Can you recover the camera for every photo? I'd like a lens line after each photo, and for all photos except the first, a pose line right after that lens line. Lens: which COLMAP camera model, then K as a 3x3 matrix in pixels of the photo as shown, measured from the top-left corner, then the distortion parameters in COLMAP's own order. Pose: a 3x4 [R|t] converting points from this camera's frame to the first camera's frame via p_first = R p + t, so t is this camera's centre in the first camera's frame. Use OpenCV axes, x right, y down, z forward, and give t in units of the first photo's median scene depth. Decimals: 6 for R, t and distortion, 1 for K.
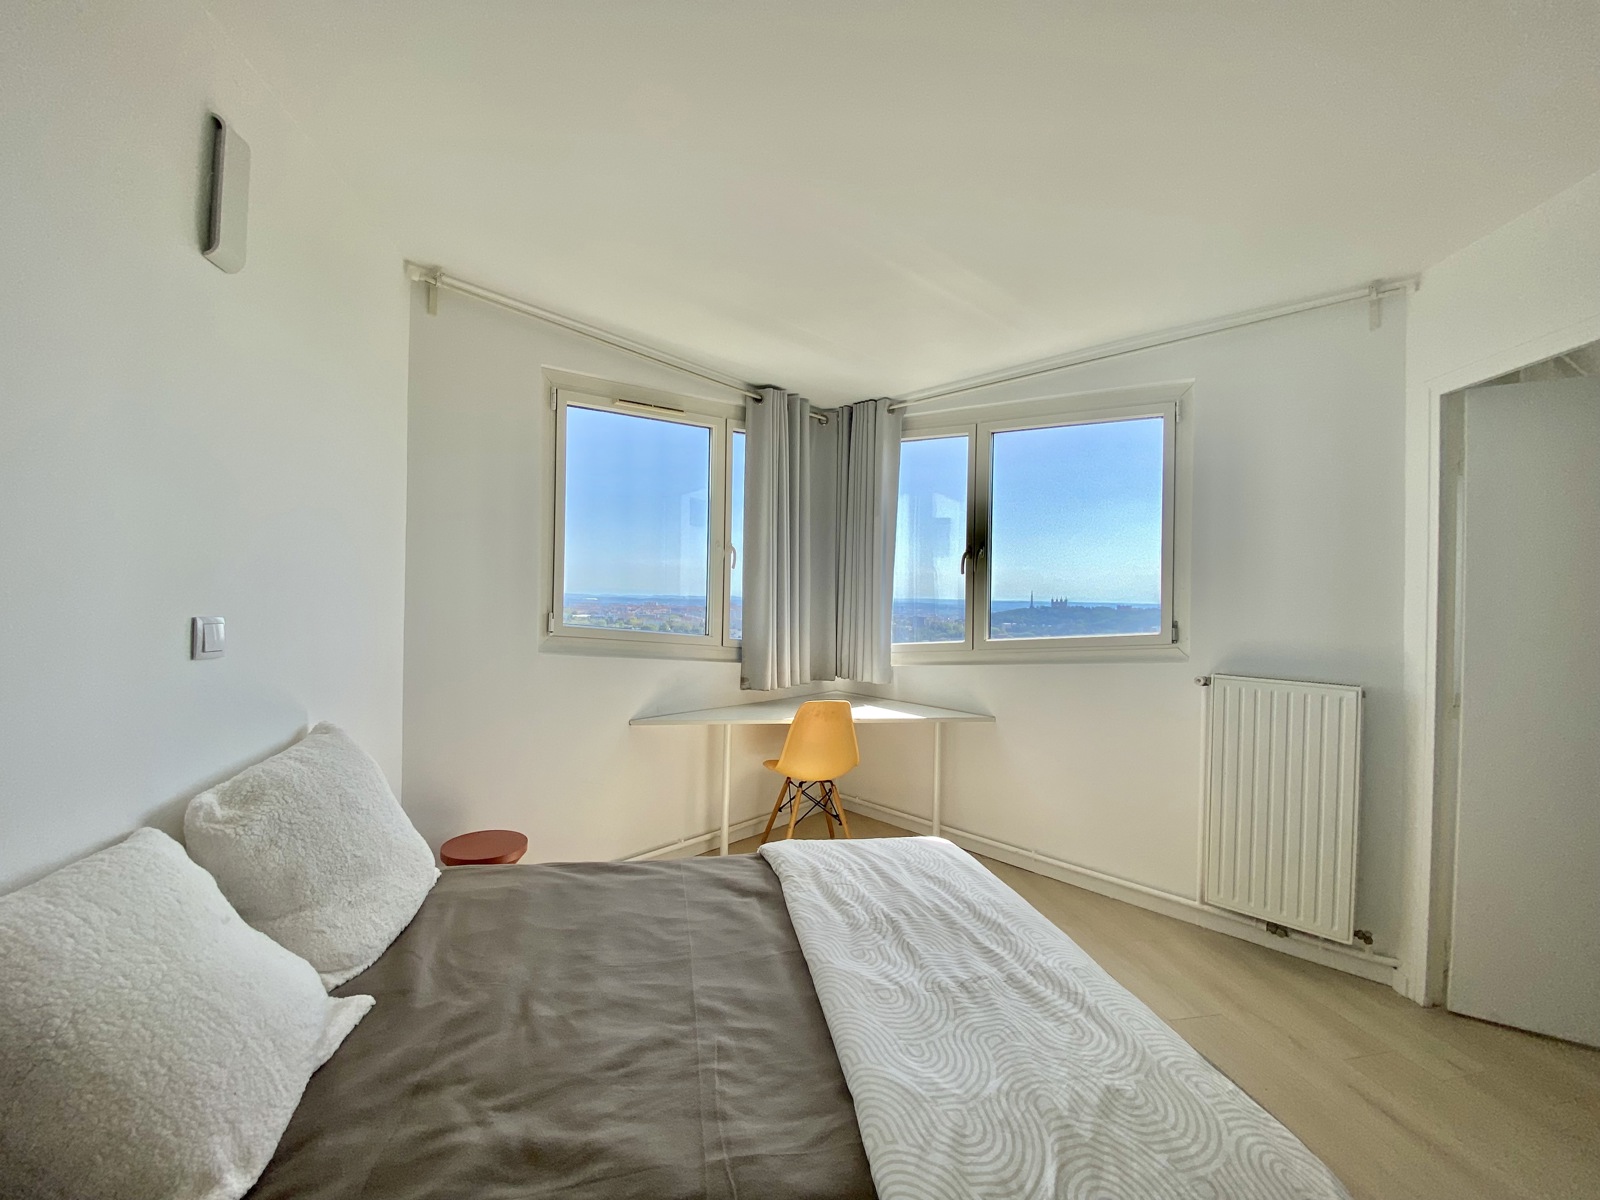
lens RADIAL K [[633.0, 0, 800.0], [0, 633.0, 600.0], [0, 0, 1]] dist [0.001135, -0.000110]
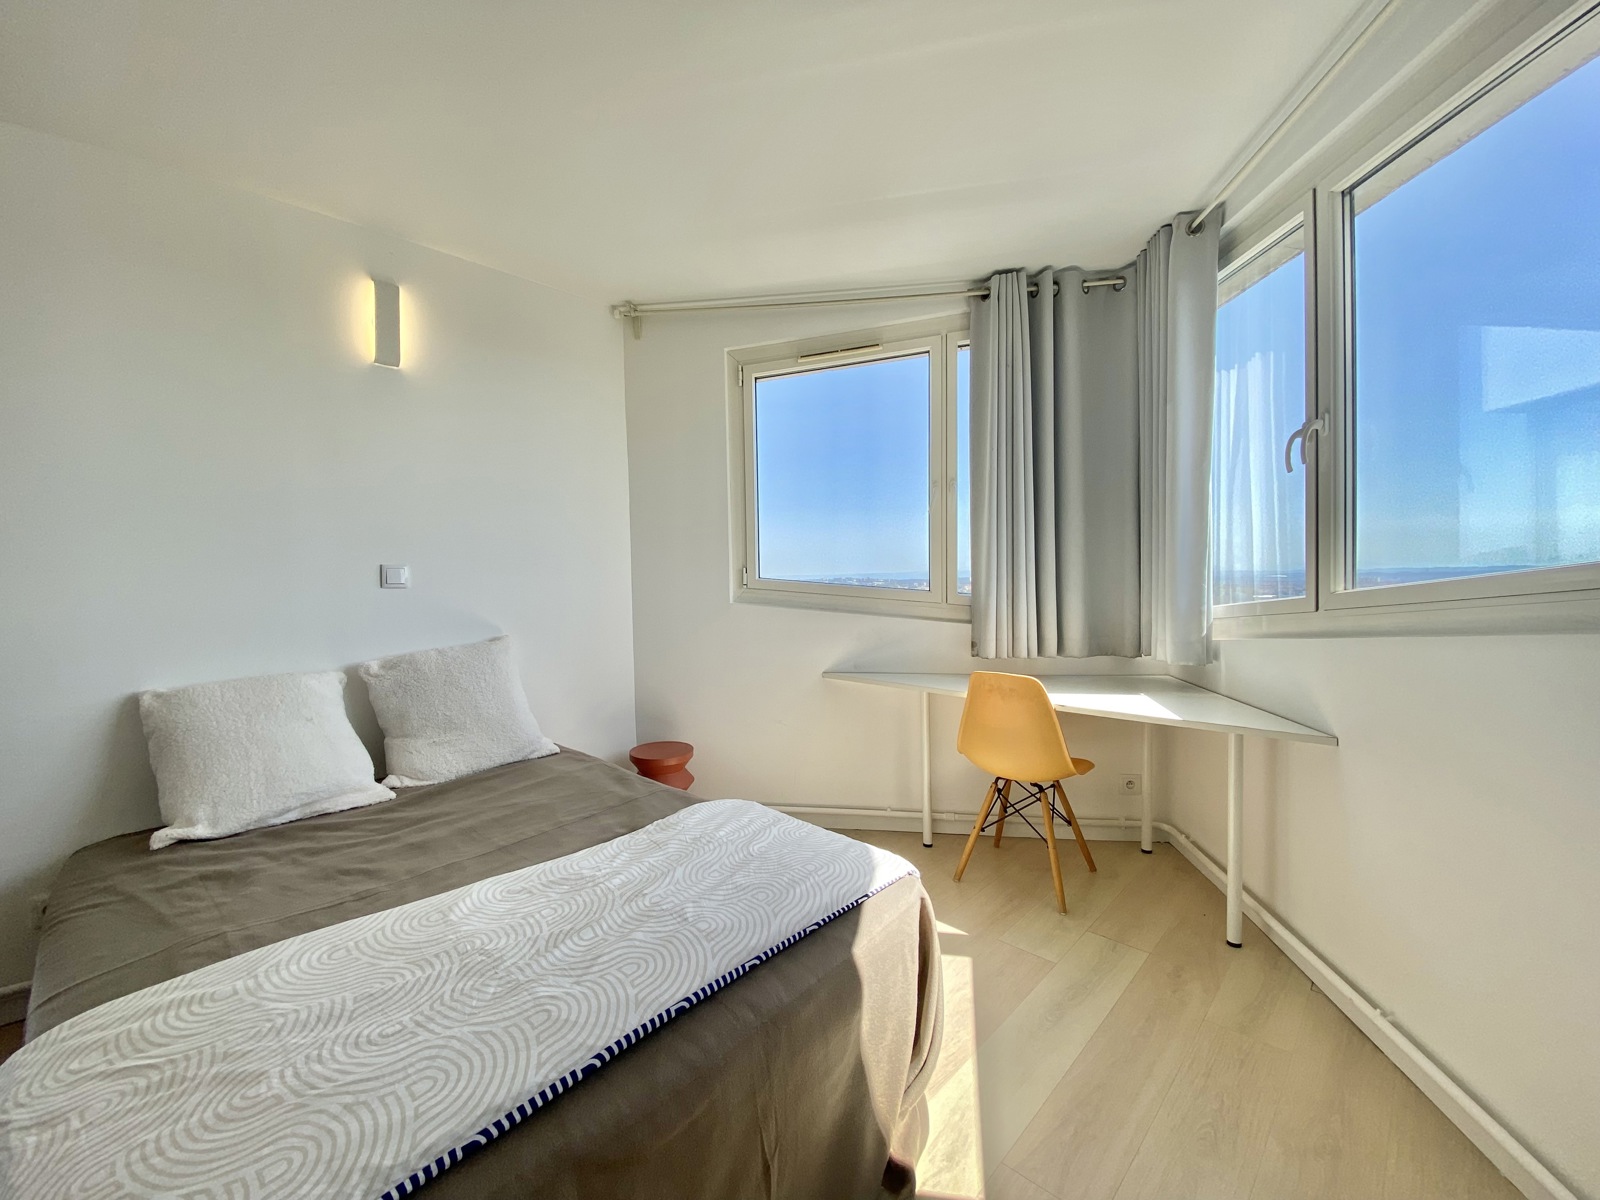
lens RADIAL K [[651.5, 0, 799.4], [0, 651.5, 594.6], [0, 0, 1]] dist [0.000674, -0.000164]
pose [[0.582206, -0.008092, -0.813001, 0.473773], [0.026883, 0.999595, 0.009302, 0.047361], [0.812597, -0.027272, 0.582188, 0.326604]]
